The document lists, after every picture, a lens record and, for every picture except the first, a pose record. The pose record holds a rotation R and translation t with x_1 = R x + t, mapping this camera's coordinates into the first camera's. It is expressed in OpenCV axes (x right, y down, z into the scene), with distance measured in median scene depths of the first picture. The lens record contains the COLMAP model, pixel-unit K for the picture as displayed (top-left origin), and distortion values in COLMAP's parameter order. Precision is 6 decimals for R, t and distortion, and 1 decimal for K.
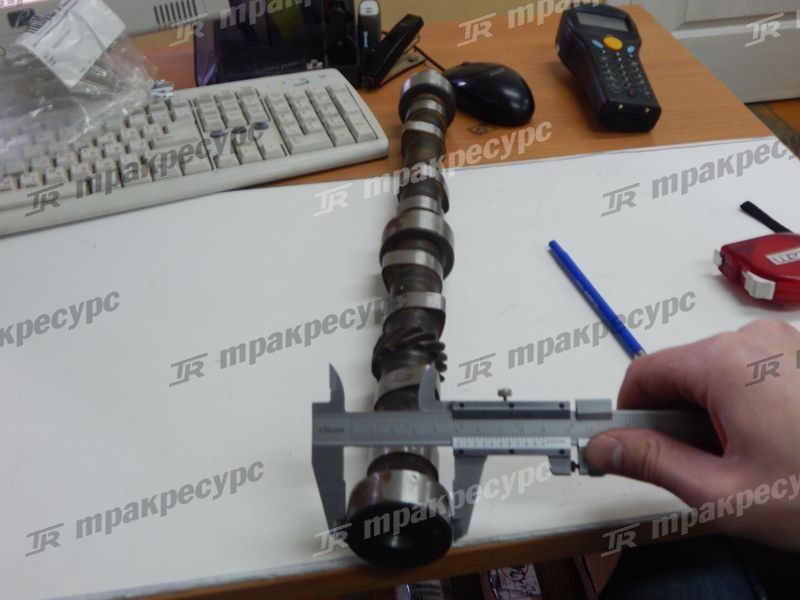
lens RADIAL K [[943.7, 0, 400.0], [0, 943.7, 300.0], [0, 0, 1]] dist [-0.033144, 0.139104]
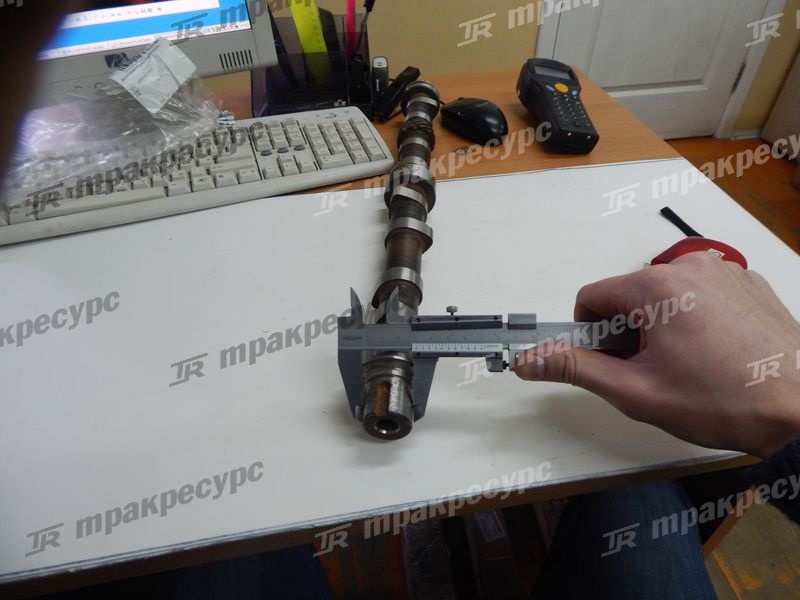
lens RADIAL K [[534.4, 0, 390.2], [0, 534.4, 301.7], [0, 0, 1]] dist [0.031674, 0.000693]
pose [[0.999890, 0.013424, -0.006331, -0.010670], [-0.012864, 0.996599, 0.081391, -0.029605], [0.007402, -0.081301, 0.996662, 0.221404]]
